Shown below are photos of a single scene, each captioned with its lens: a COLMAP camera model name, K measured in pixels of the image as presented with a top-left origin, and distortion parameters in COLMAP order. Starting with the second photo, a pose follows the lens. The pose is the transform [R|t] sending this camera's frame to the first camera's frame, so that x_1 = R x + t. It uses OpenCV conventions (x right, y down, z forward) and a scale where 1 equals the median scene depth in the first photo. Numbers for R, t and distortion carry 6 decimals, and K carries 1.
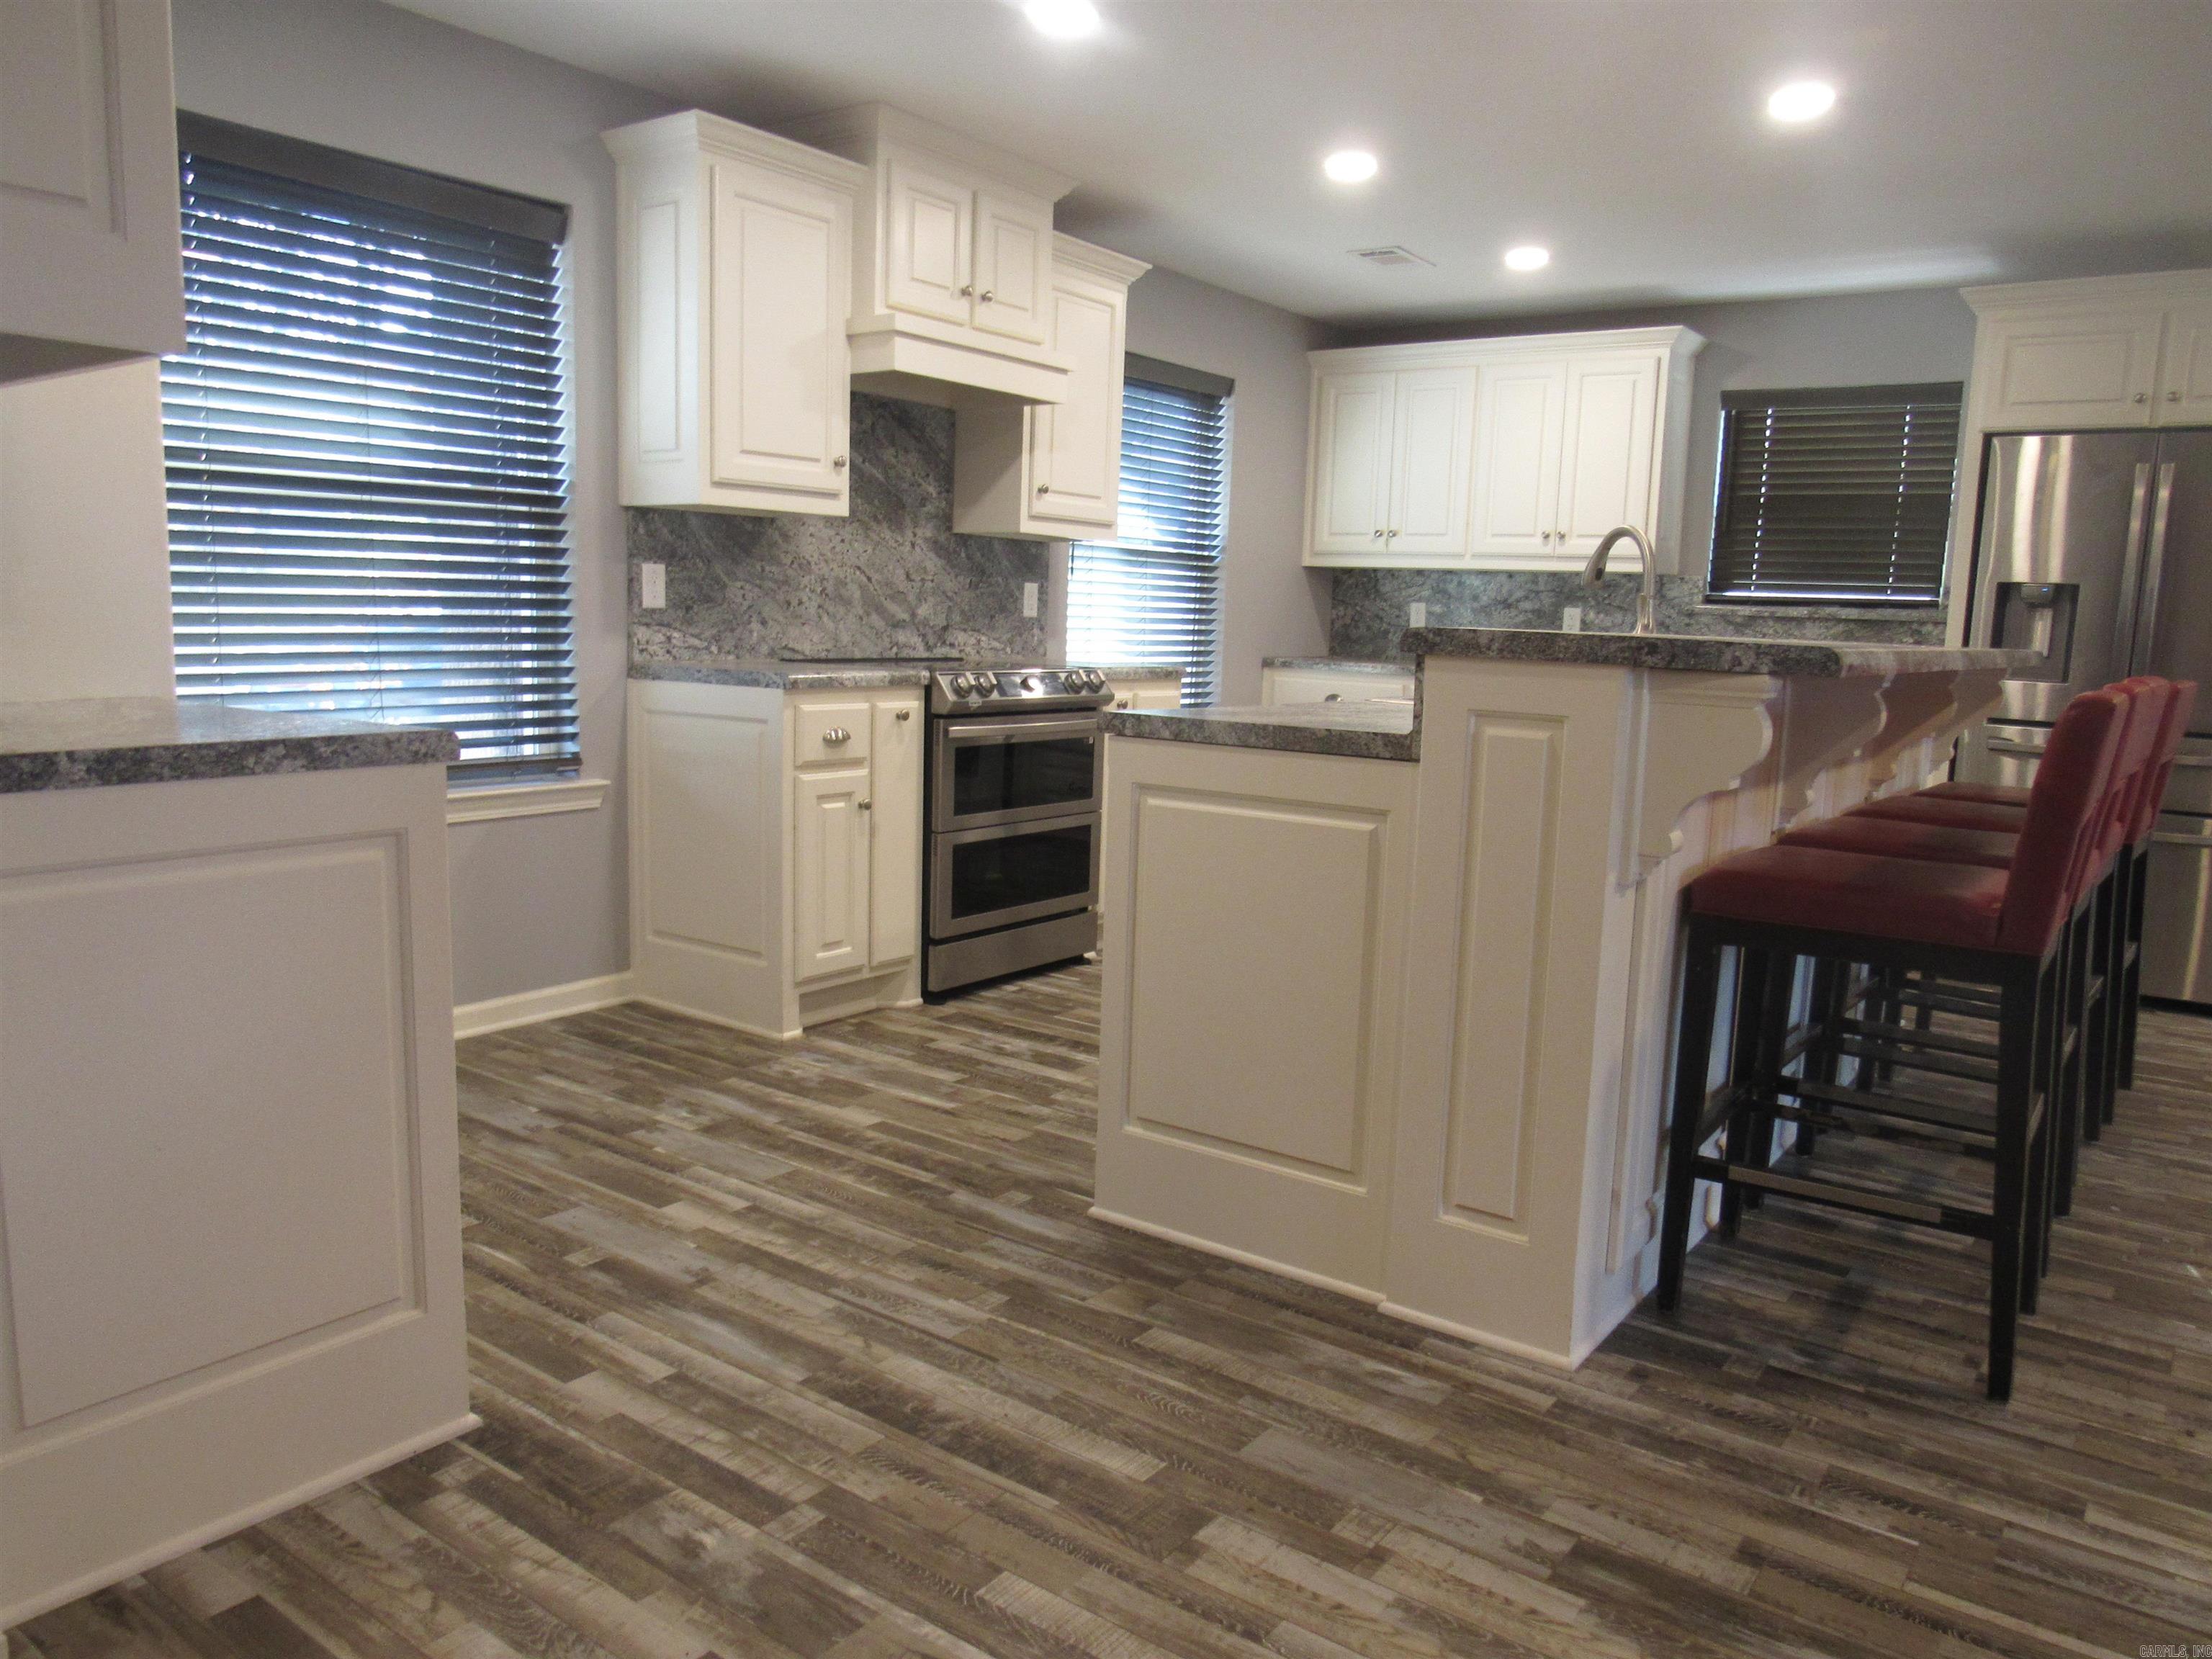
lens RADIAL K [[1608.9, 0, 1105.2], [0, 1608.9, 828.7], [0, 0, 1]] dist [-0.021246, -0.000971]
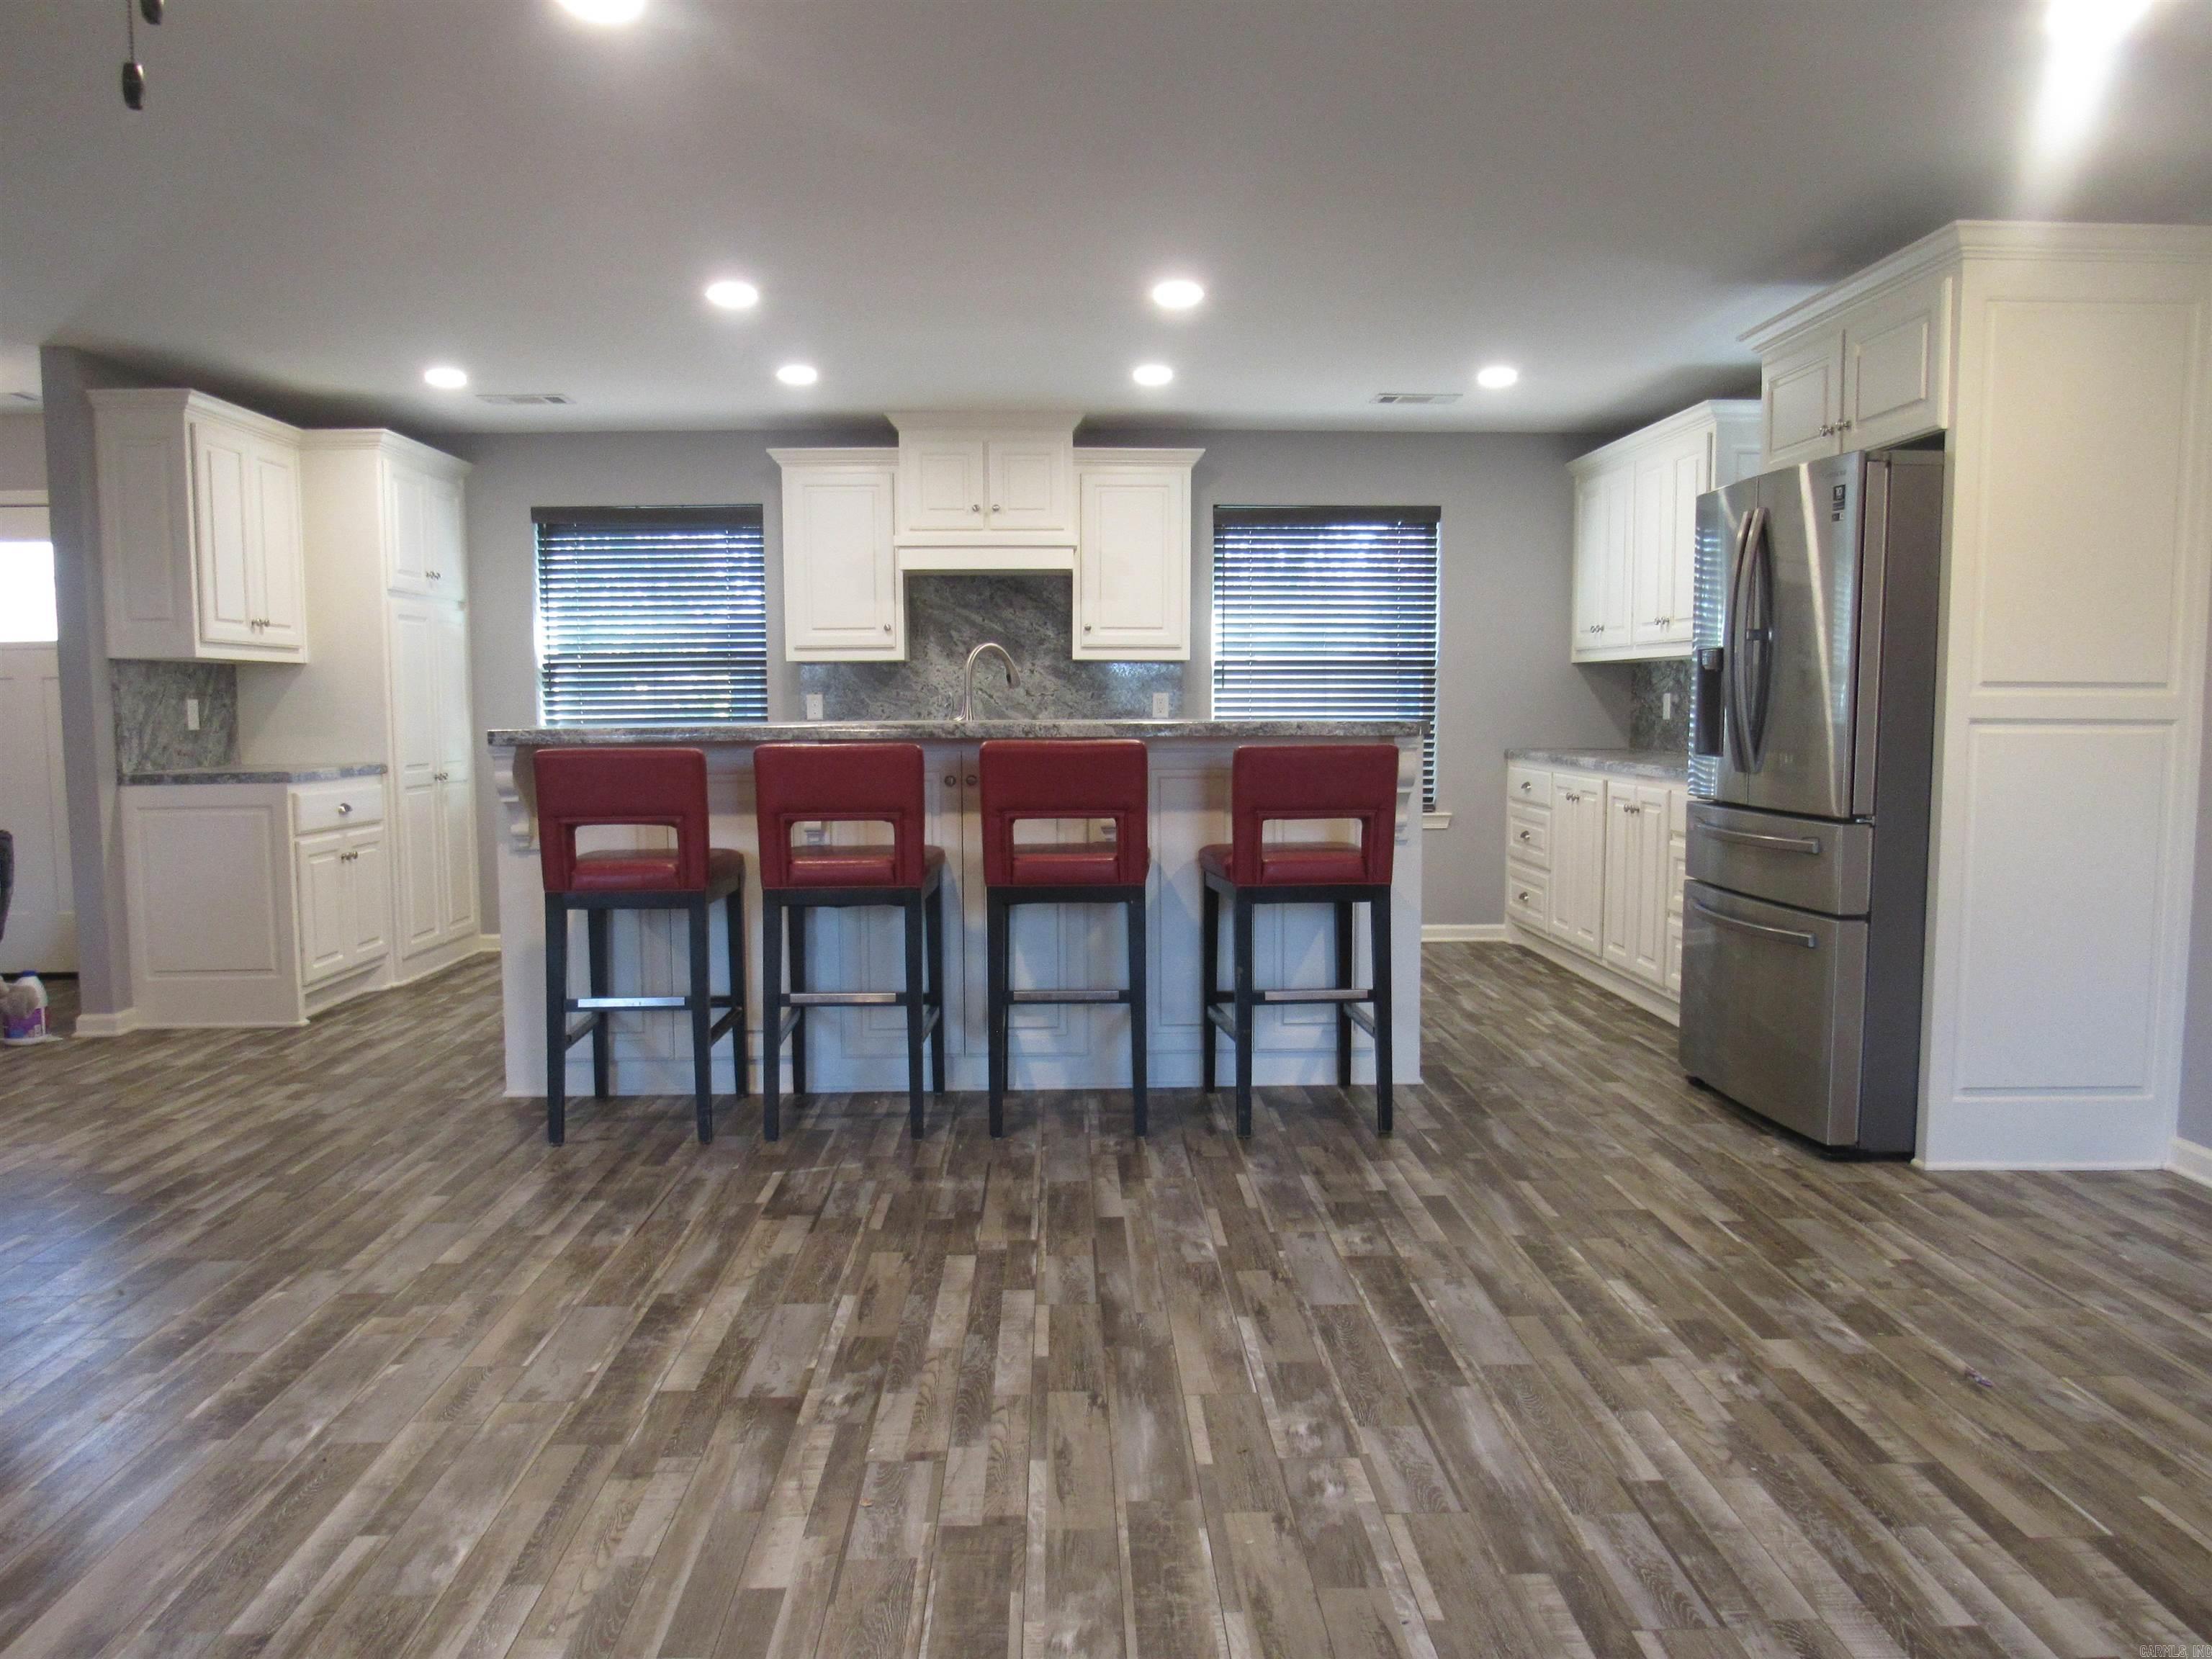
lens RADIAL K [[1608.9, 0, 1091.8], [0, 1608.9, 828.5], [0, 0, 1]] dist [-0.021246, -0.000971]
pose [[0.601226, 0.026800, -0.798629, 1.111280], [-0.084393, 0.995977, -0.030111, 0.005297], [0.794610, 0.085502, 0.601070, 0.178253]]
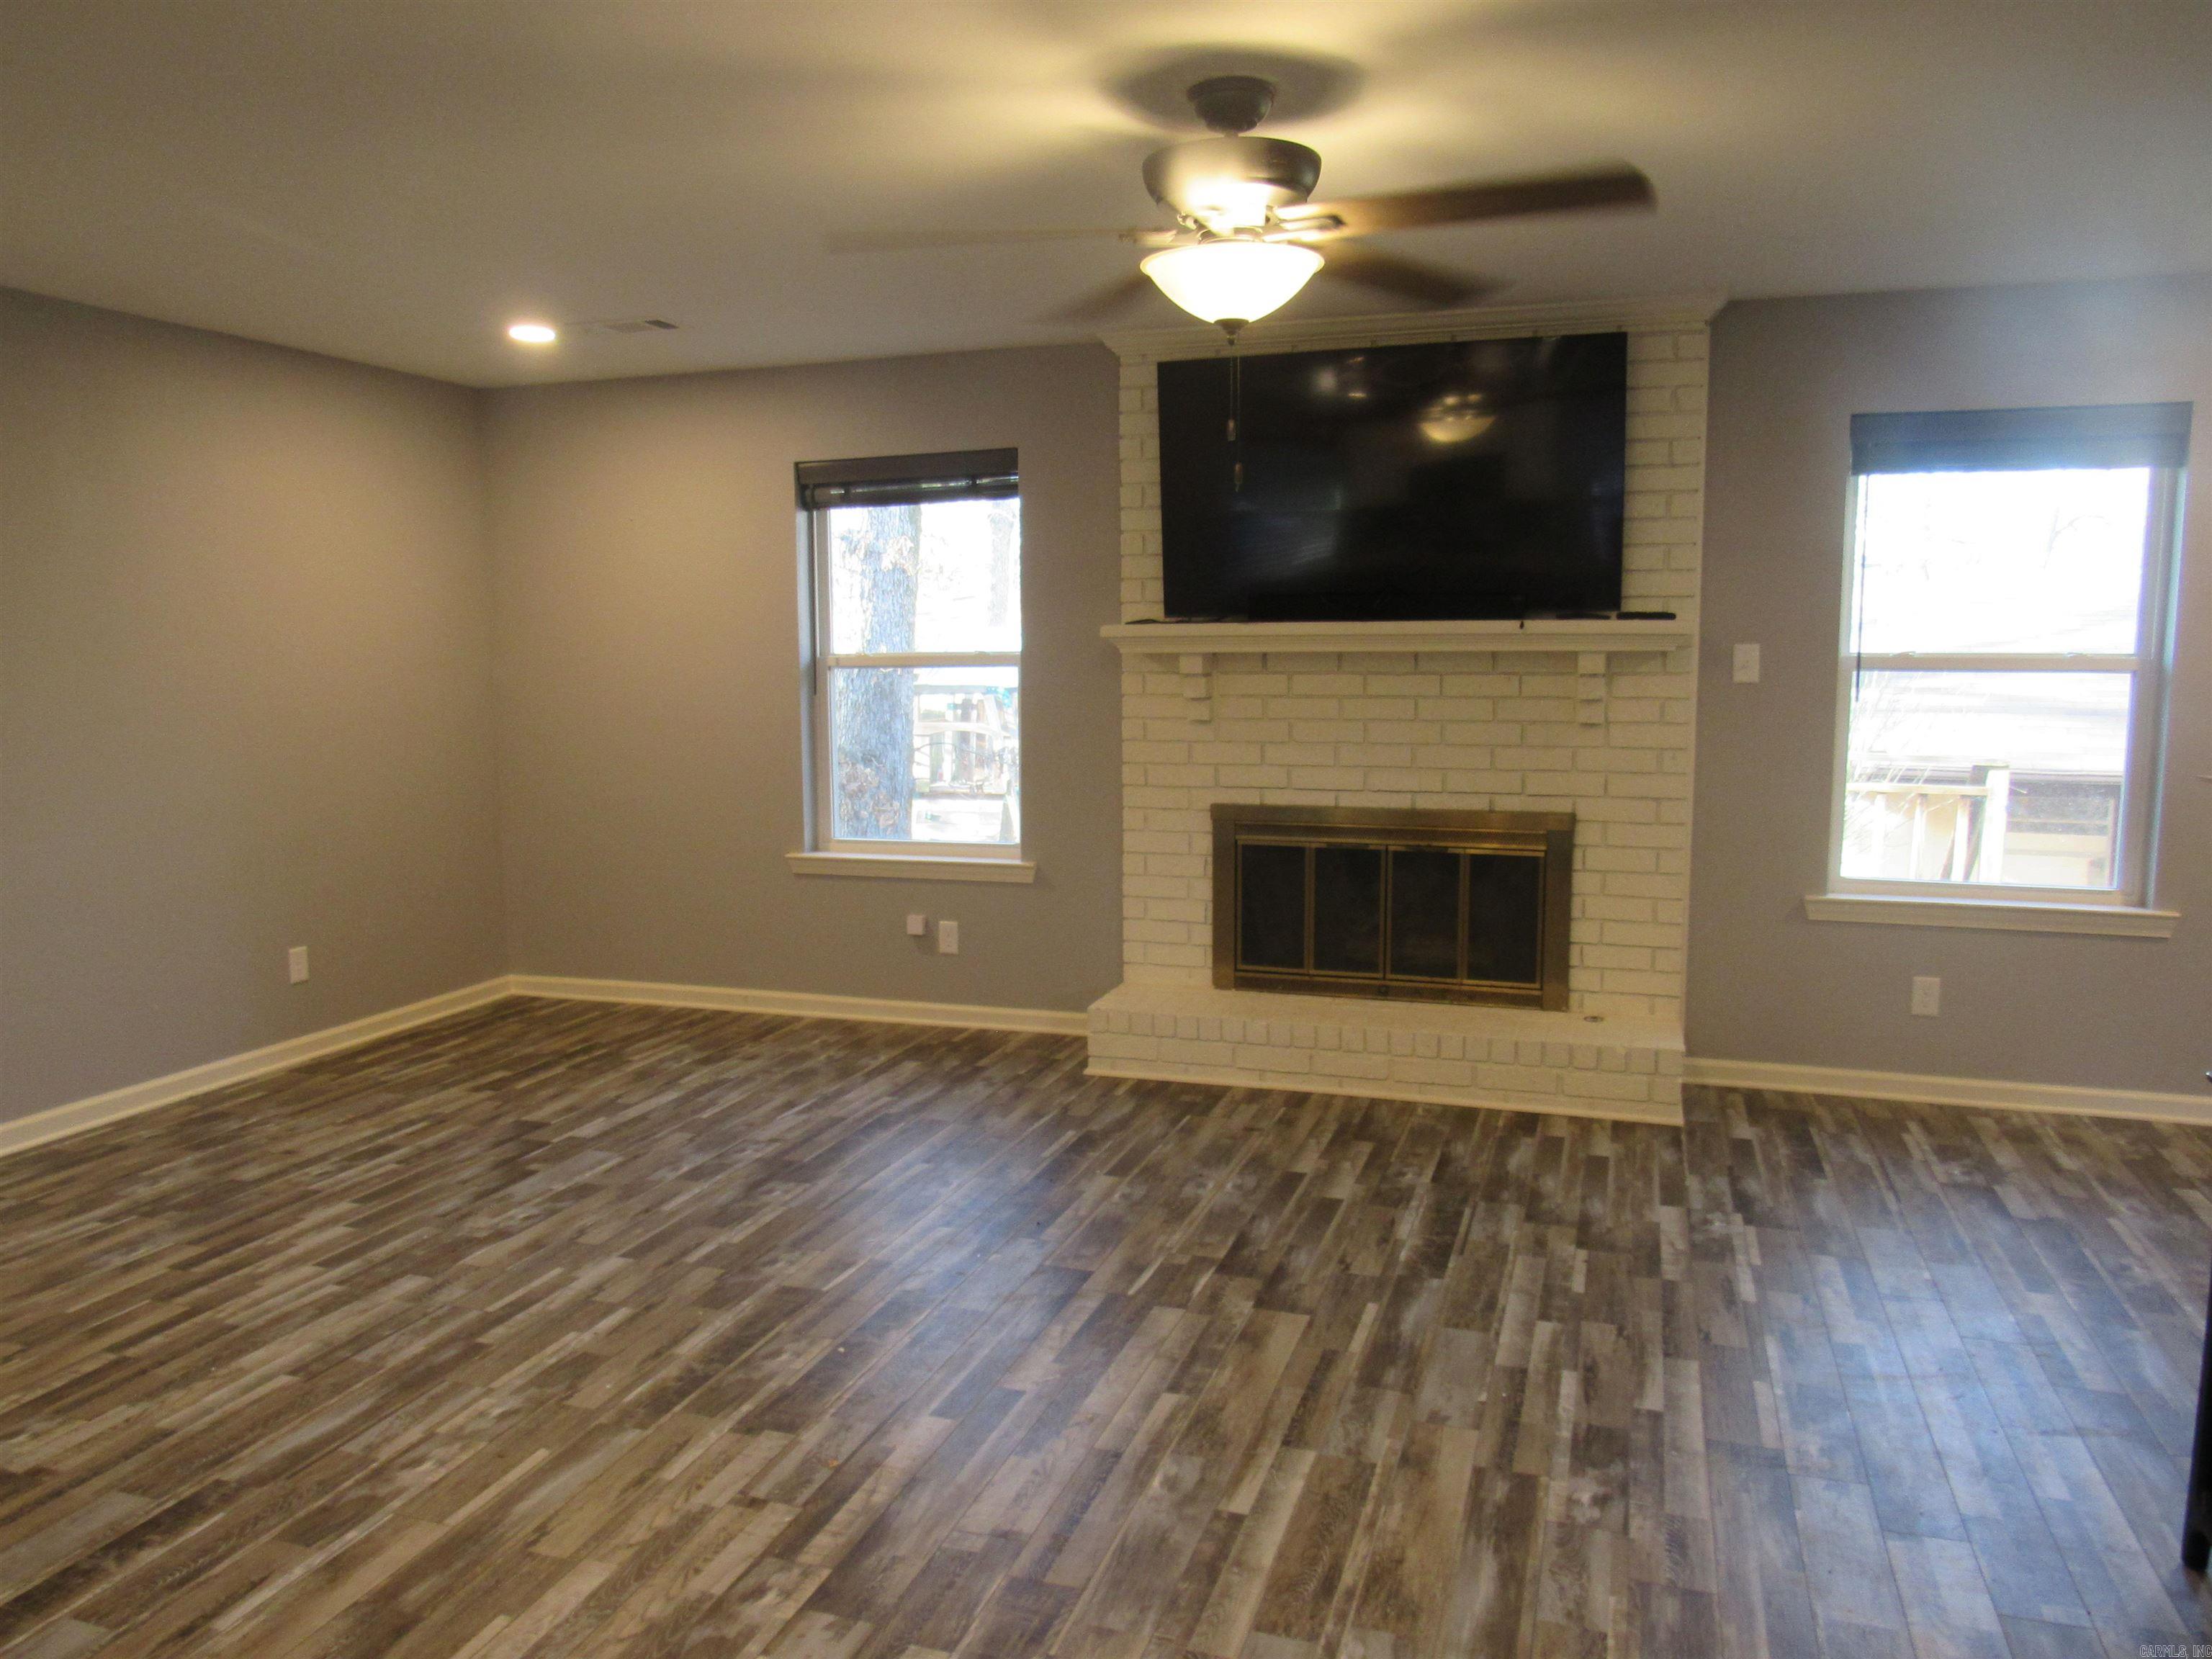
lens RADIAL K [[1608.9, 0, 1097.0], [0, 1608.9, 835.8], [0, 0, 1]] dist [-0.021246, -0.000971]
pose [[-0.283572, -0.159859, 0.945533, 0.200001], [0.130017, 0.970493, 0.203072, -0.116612], [-0.950096, 0.180521, -0.254420, 0.436145]]
